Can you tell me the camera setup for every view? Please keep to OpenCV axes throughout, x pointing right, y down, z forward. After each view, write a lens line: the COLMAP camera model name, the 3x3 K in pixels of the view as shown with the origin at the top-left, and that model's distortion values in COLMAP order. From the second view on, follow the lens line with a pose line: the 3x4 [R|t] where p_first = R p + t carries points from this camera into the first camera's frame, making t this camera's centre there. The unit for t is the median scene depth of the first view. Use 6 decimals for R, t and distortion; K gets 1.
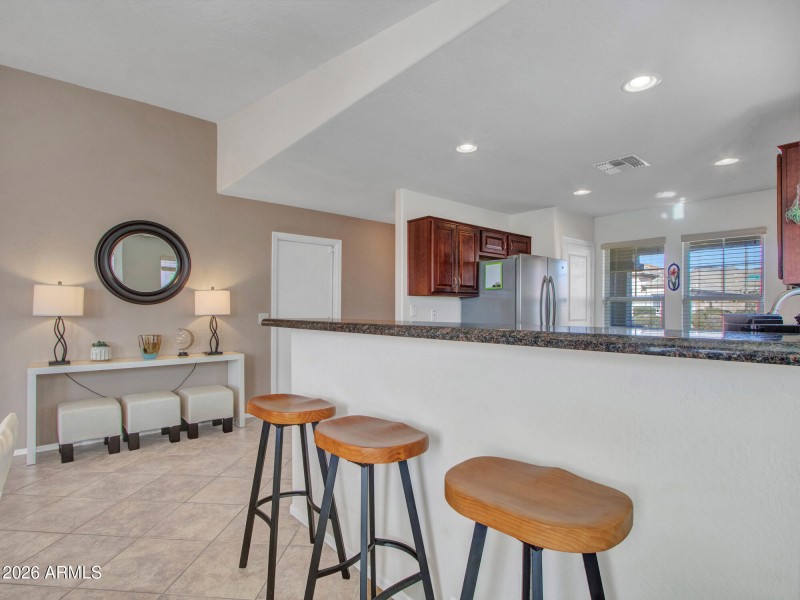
lens RADIAL K [[422.1, 0, 400.0], [0, 422.1, 300.0], [0, 0, 1]] dist [-0.003244, -0.000240]
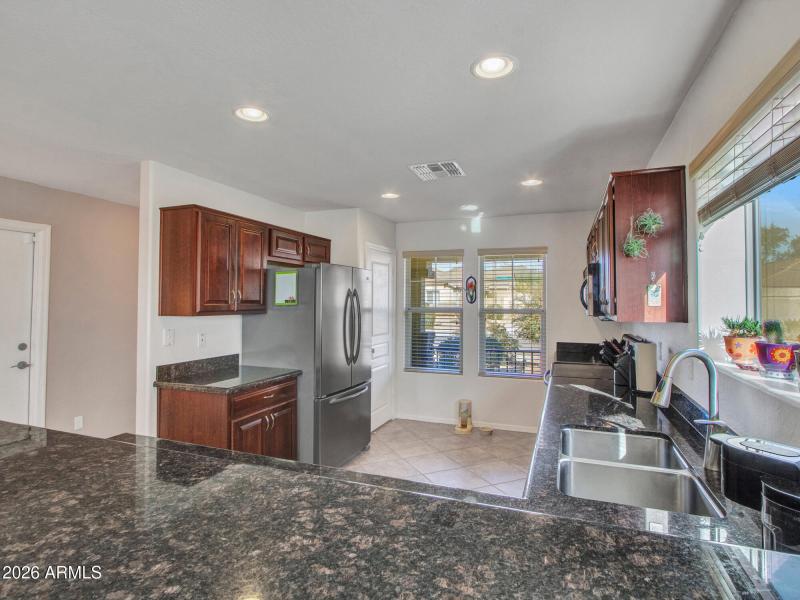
lens RADIAL K [[421.3, 0, 417.2], [0, 421.3, 274.2], [0, 0, 1]] dist [-0.003317, -0.000862]
pose [[0.861301, 0.016565, 0.507826, 0.032619], [0.004088, 0.999210, -0.039527, -0.050757], [-0.508079, 0.036120, 0.860553, 0.198584]]
